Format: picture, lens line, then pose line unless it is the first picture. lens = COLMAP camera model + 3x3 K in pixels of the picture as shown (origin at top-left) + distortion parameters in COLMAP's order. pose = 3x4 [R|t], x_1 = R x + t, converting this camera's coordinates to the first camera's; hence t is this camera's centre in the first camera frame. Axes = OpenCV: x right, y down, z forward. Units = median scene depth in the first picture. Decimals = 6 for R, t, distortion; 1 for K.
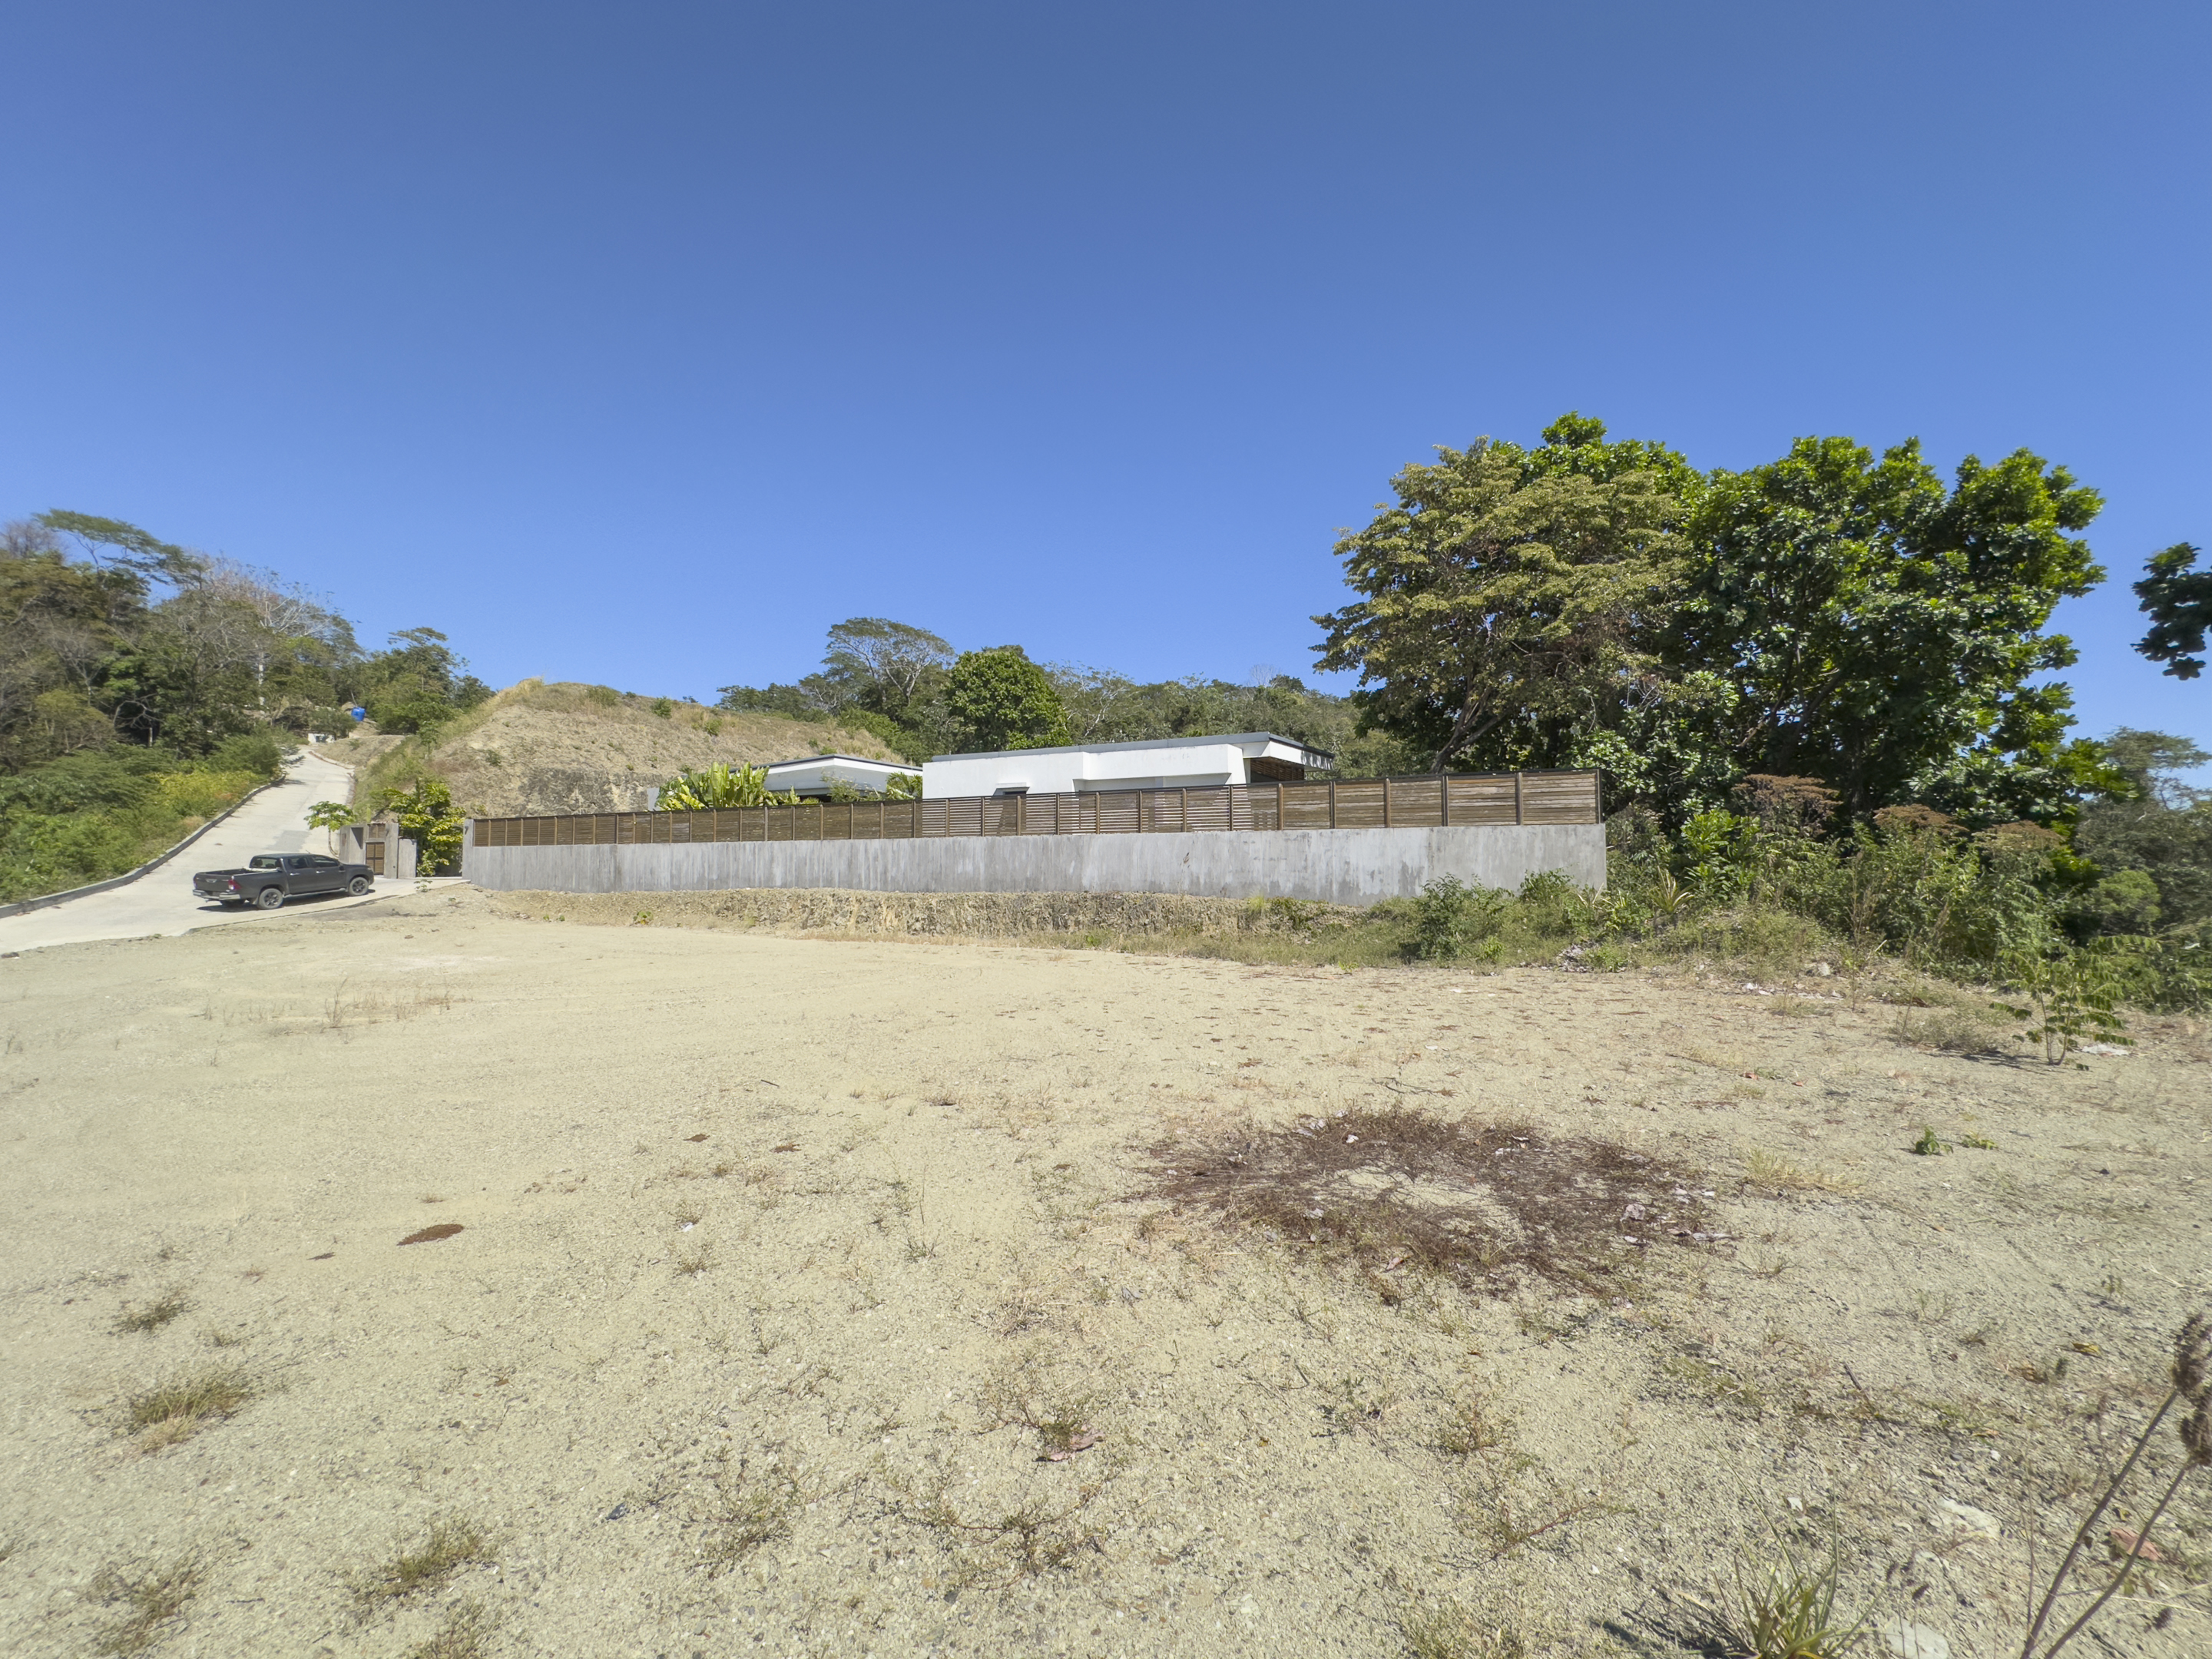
lens RADIAL K [[882.5, 0, 1106.1], [0, 882.5, 832.0], [0, 0, 1]] dist [-0.002996, 0.000892]
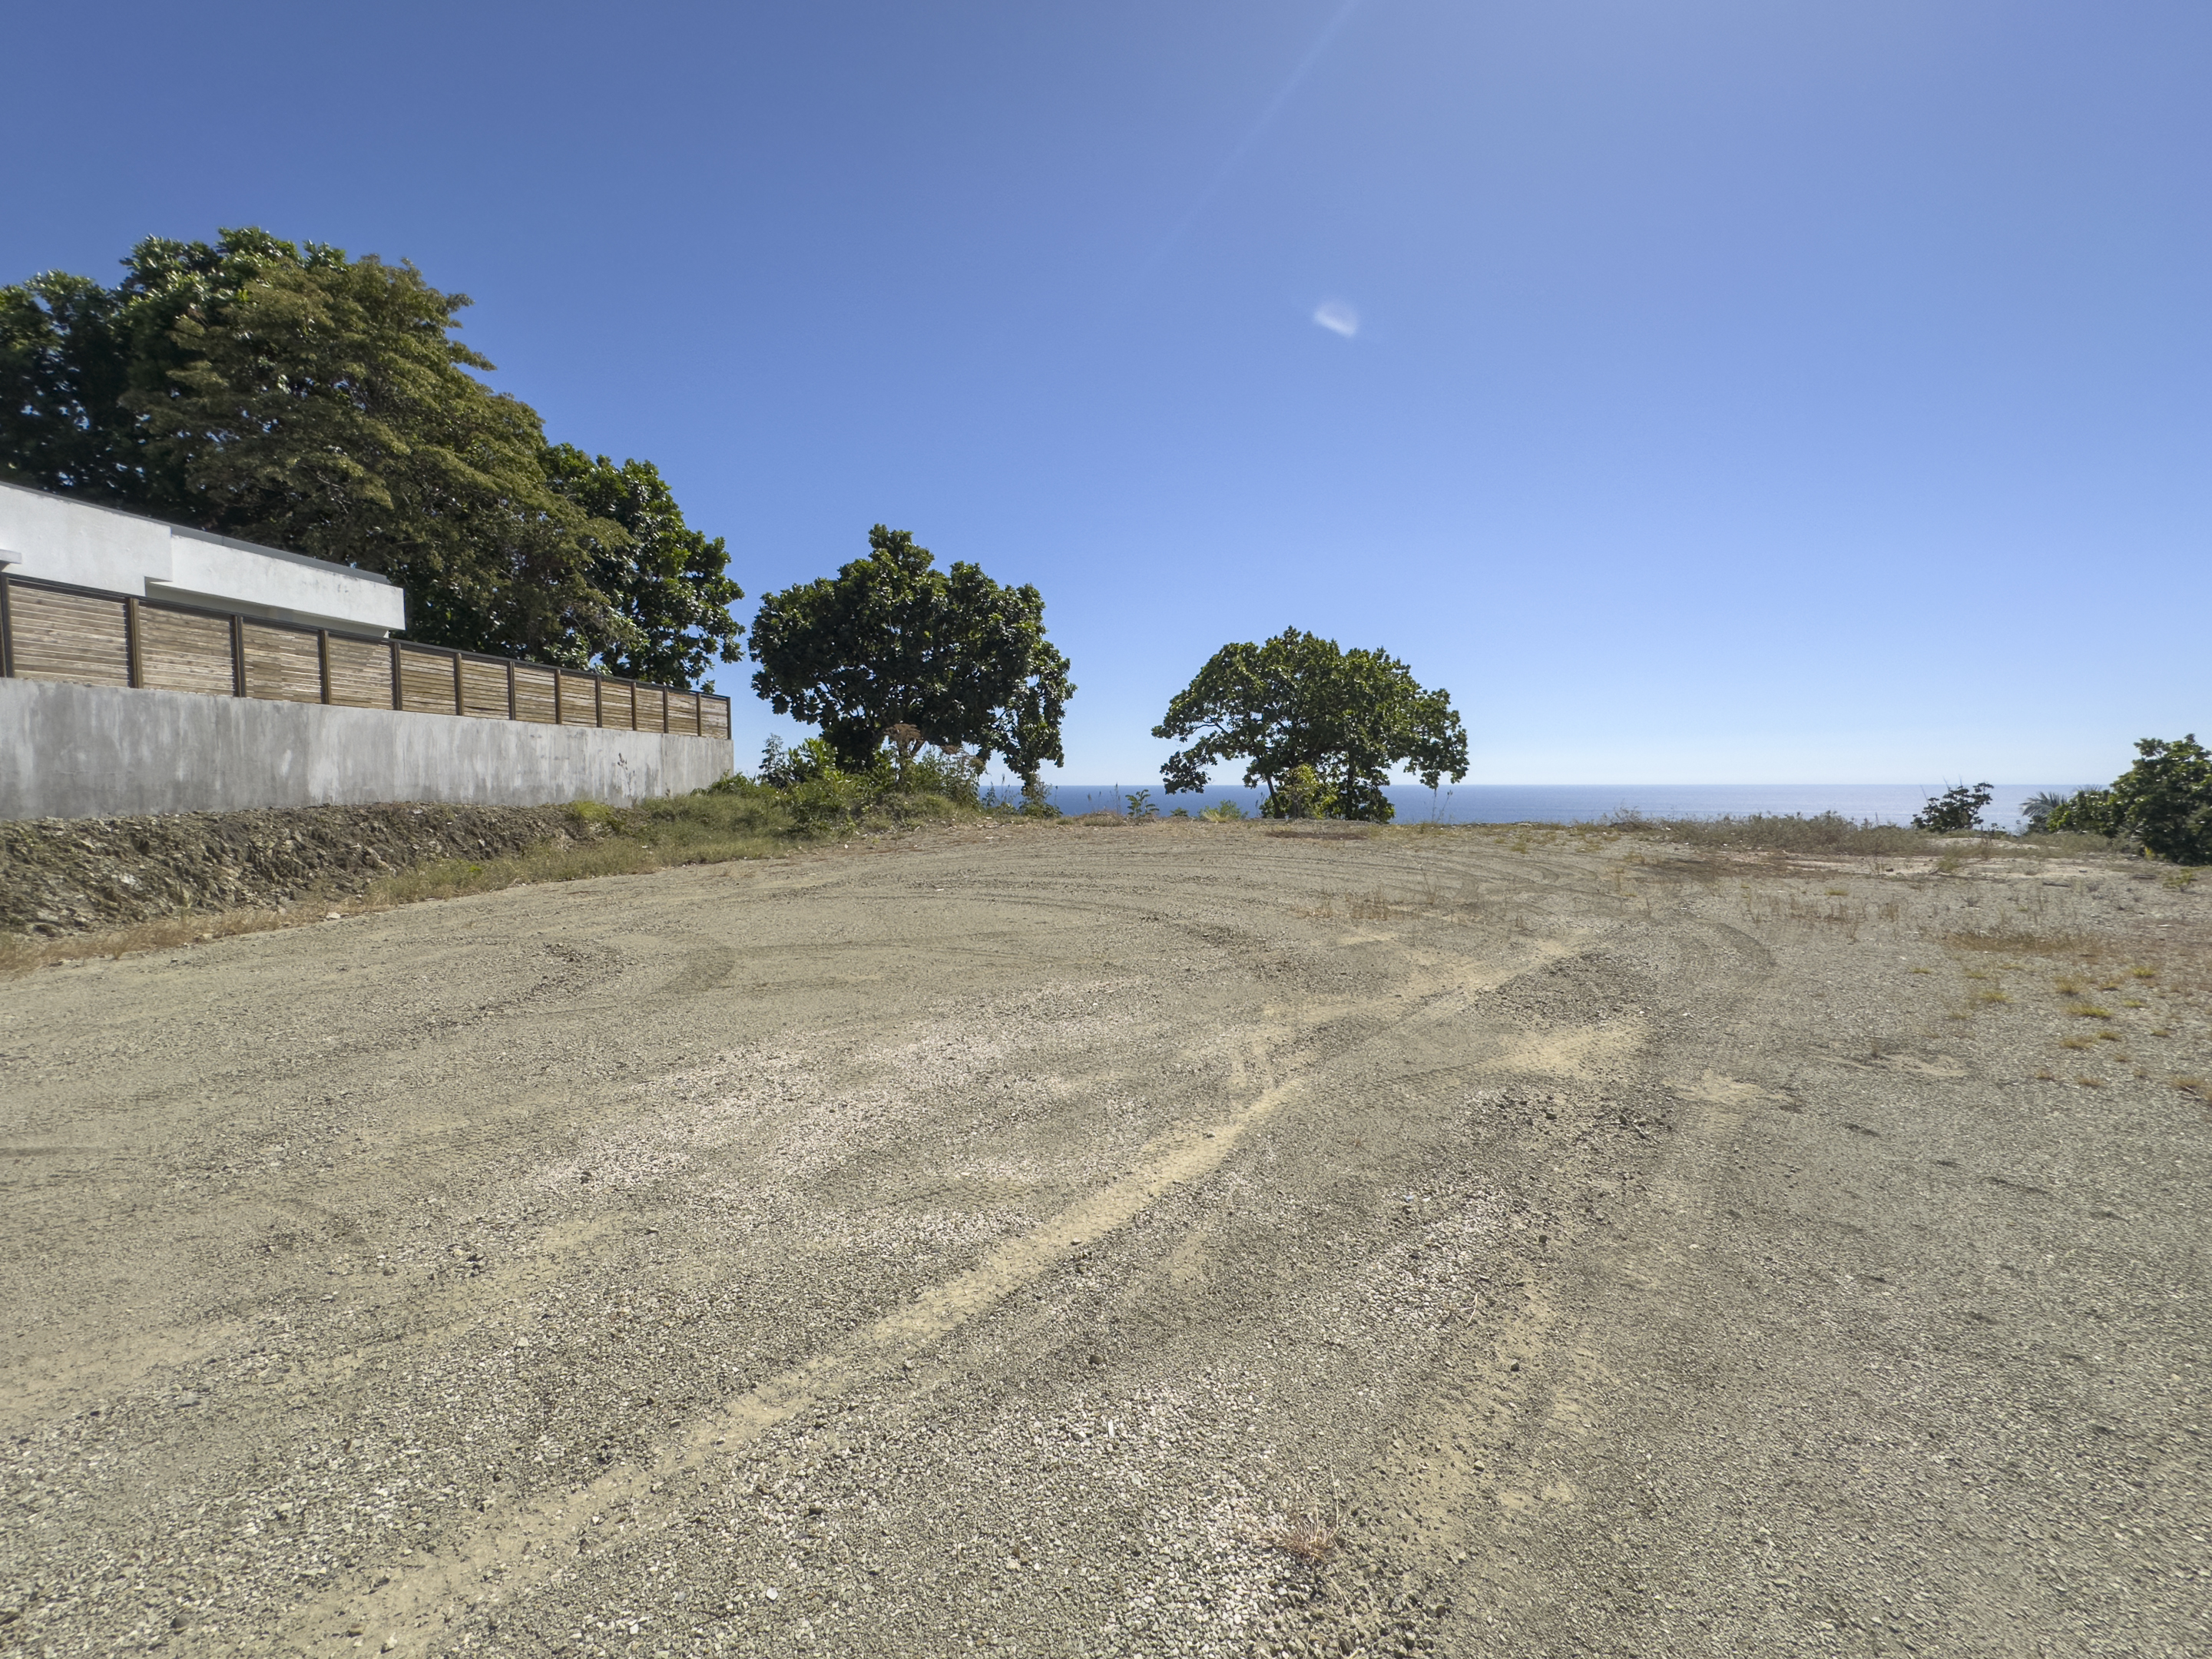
lens RADIAL K [[882.5, 0, 1106.1], [0, 882.5, 832.0], [0, 0, 1]] dist [-0.002996, 0.000892]
pose [[-0.348742, -0.061788, 0.935180, -0.703380], [-0.054719, 0.997465, 0.045498, 0.029988], [-0.935620, -0.035305, -0.351239, 0.707641]]
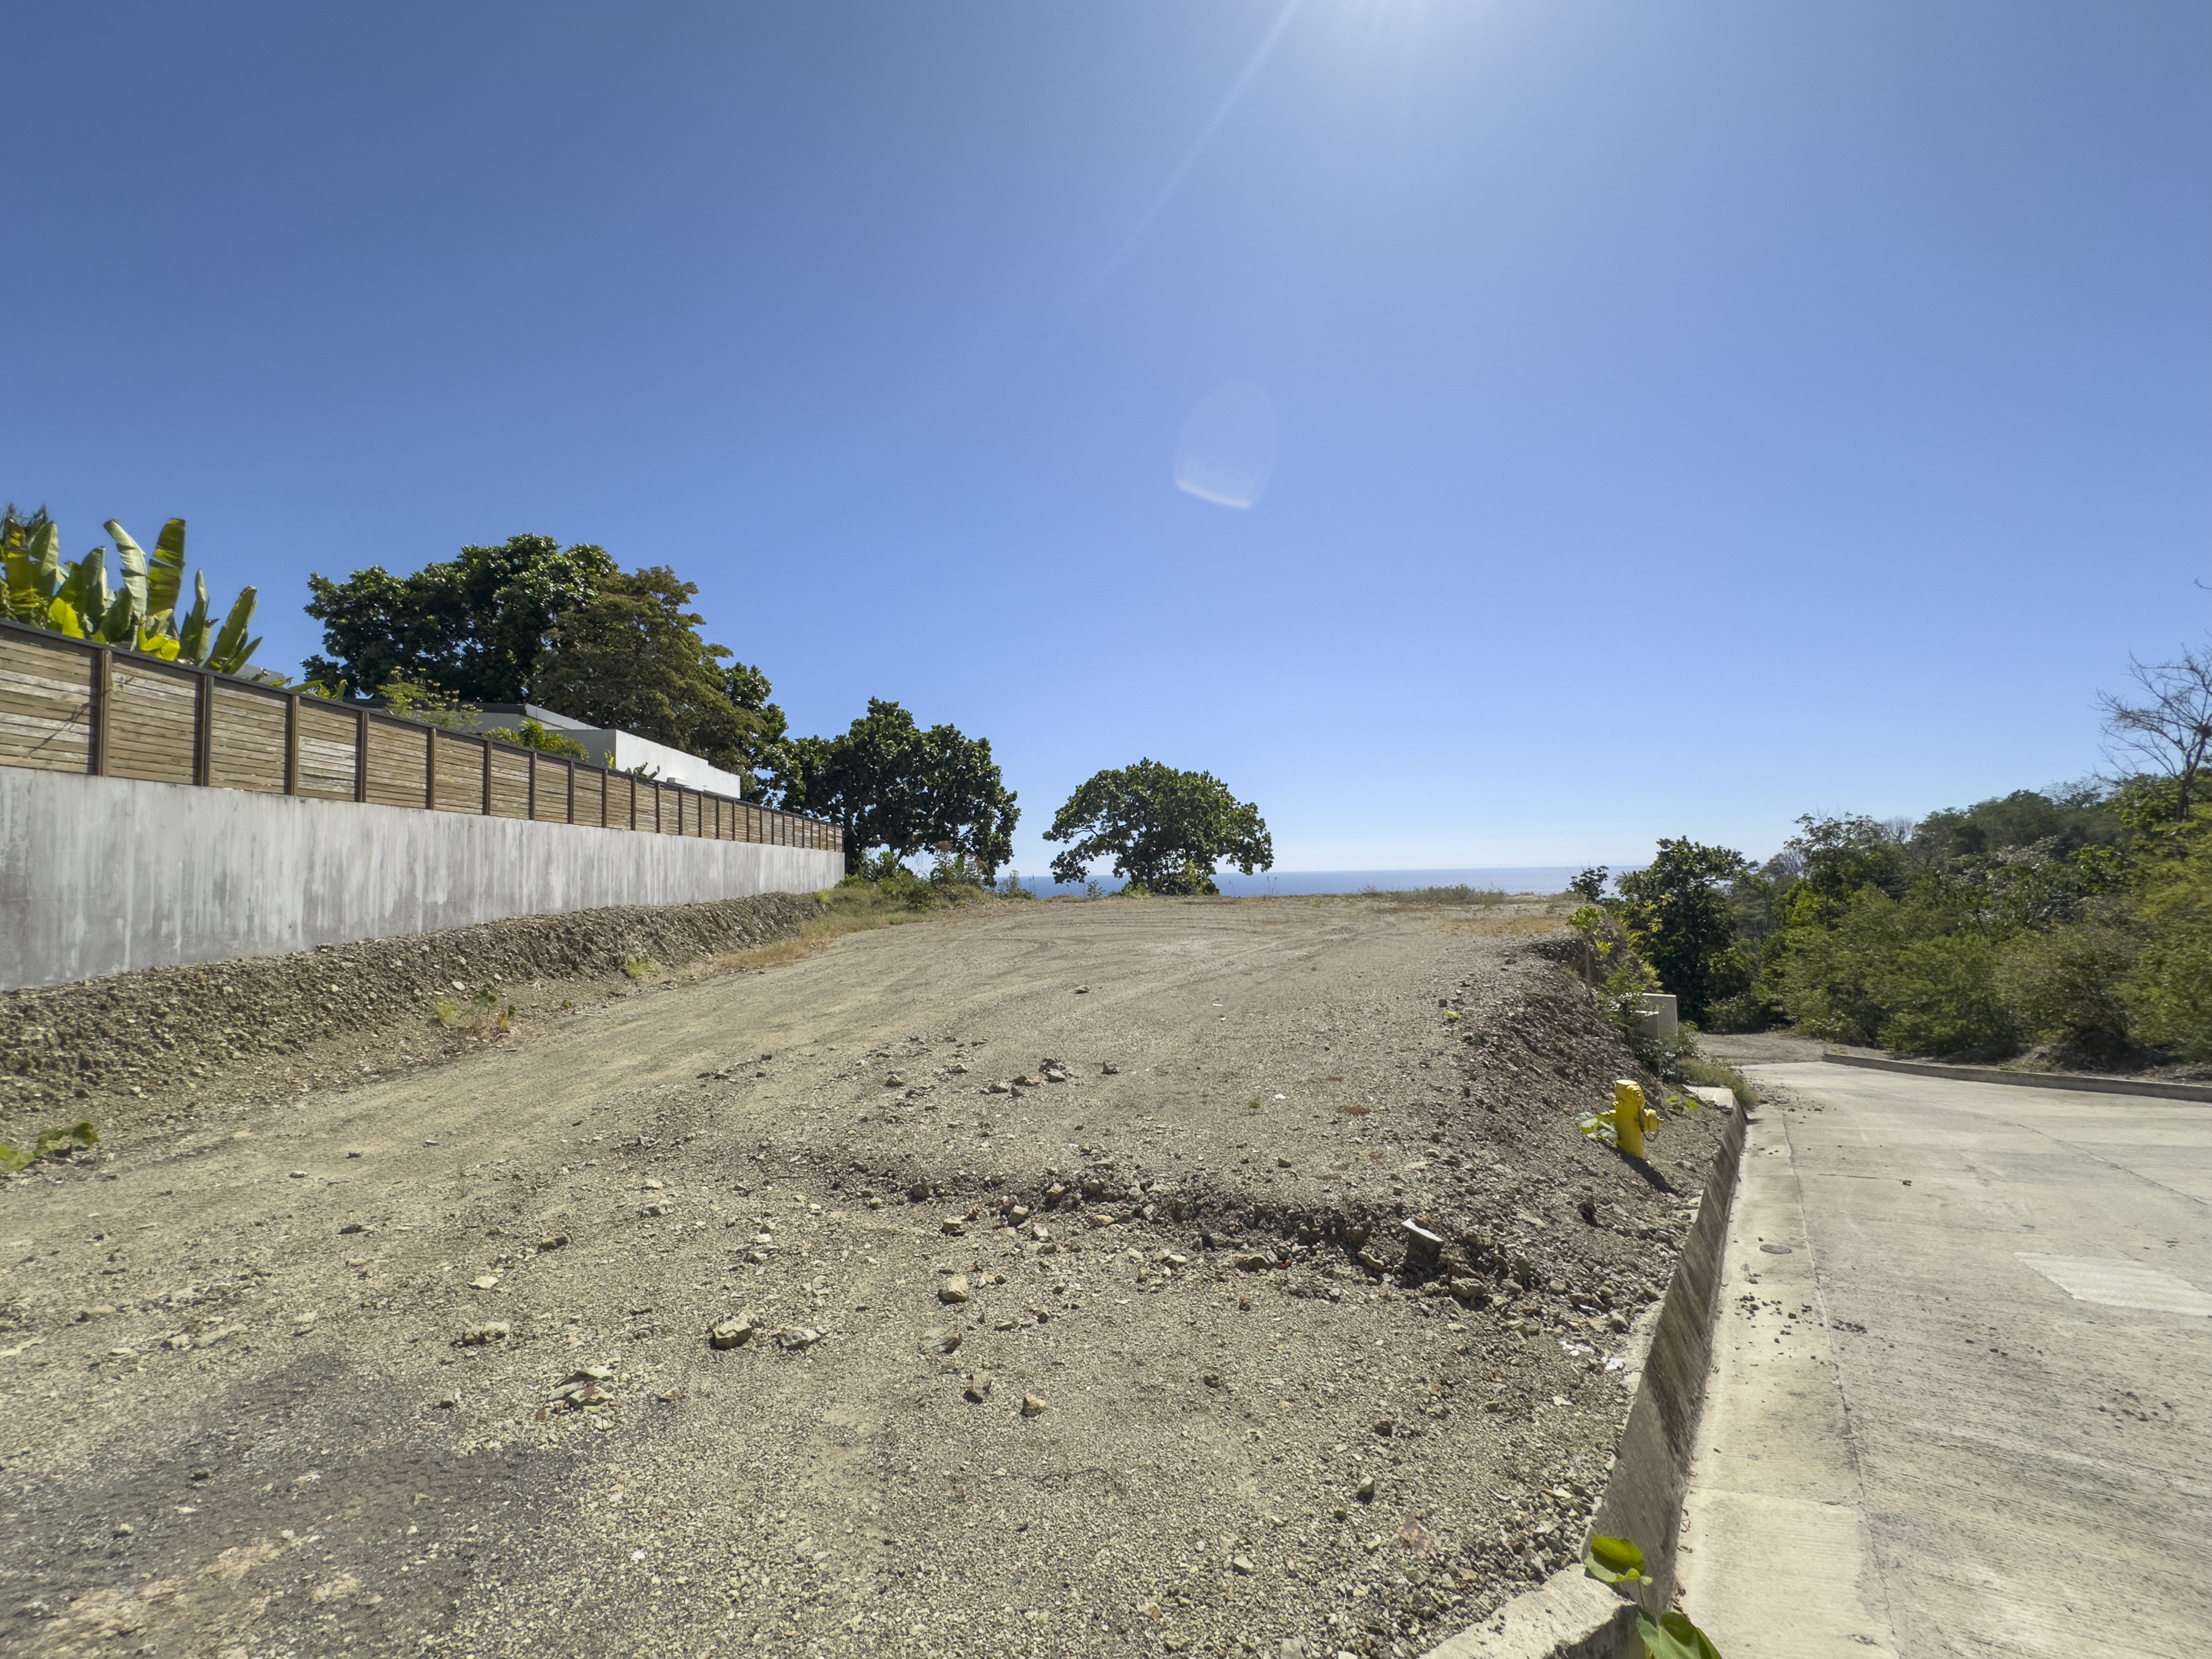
lens RADIAL K [[882.5, 0, 1106.1], [0, 882.5, 832.0], [0, 0, 1]] dist [-0.002996, 0.000892]
pose [[-0.543653, 0.038065, 0.838447, -1.130029], [-0.034619, 0.997104, -0.067715, 0.045581], [-0.838596, -0.065839, -0.540760, 1.167647]]
